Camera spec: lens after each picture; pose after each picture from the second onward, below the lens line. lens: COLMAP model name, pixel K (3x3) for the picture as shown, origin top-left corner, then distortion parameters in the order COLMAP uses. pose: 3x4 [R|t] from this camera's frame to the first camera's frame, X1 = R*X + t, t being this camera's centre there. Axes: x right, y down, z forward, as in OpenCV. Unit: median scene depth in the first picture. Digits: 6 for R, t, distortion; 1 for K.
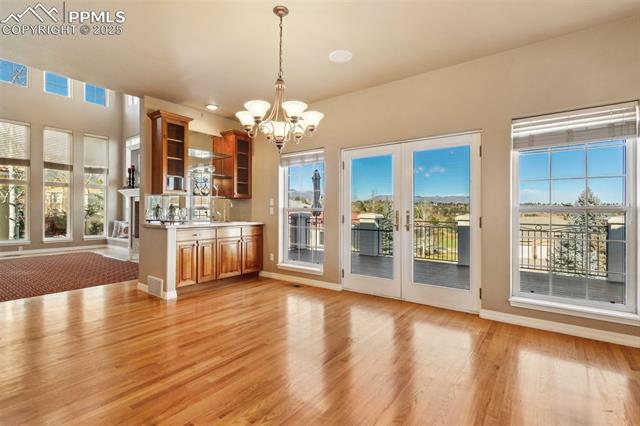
lens RADIAL K [[302.3, 0, 320.3], [0, 302.3, 208.9], [0, 0, 1]] dist [0.001622, 0.000768]
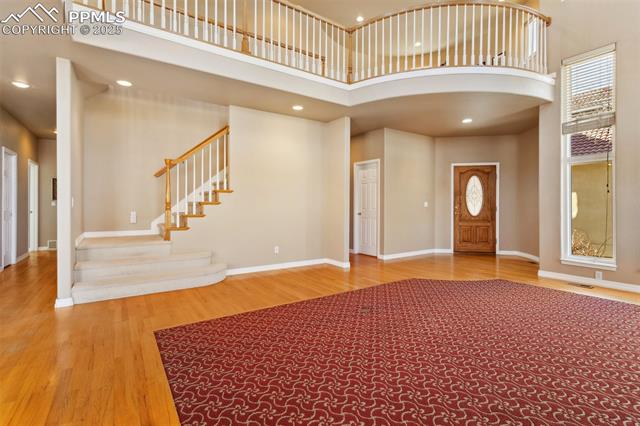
lens RADIAL K [[303.9, 0, 322.6], [0, 303.9, 207.8], [0, 0, 1]] dist [-0.001118, 0.000187]
pose [[-0.328425, -0.001237, -0.944529, -0.288963], [0.003196, 0.999992, -0.002420, 0.005376], [0.944525, -0.003813, -0.328418, 0.695646]]
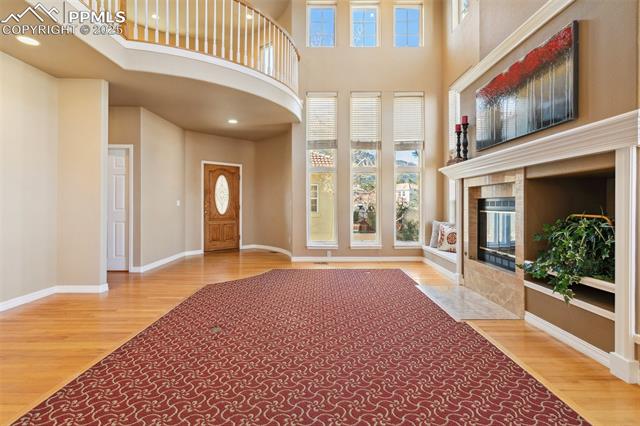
lens RADIAL K [[313.1, 0, 321.7], [0, 313.1, 210.2], [0, 0, 1]] dist [-0.022681, -0.000022]
pose [[0.597403, 0.007927, -0.801902, -0.348626], [0.010641, 0.999785, 0.017811, 0.002254], [0.801871, -0.019174, 0.597190, 0.498040]]
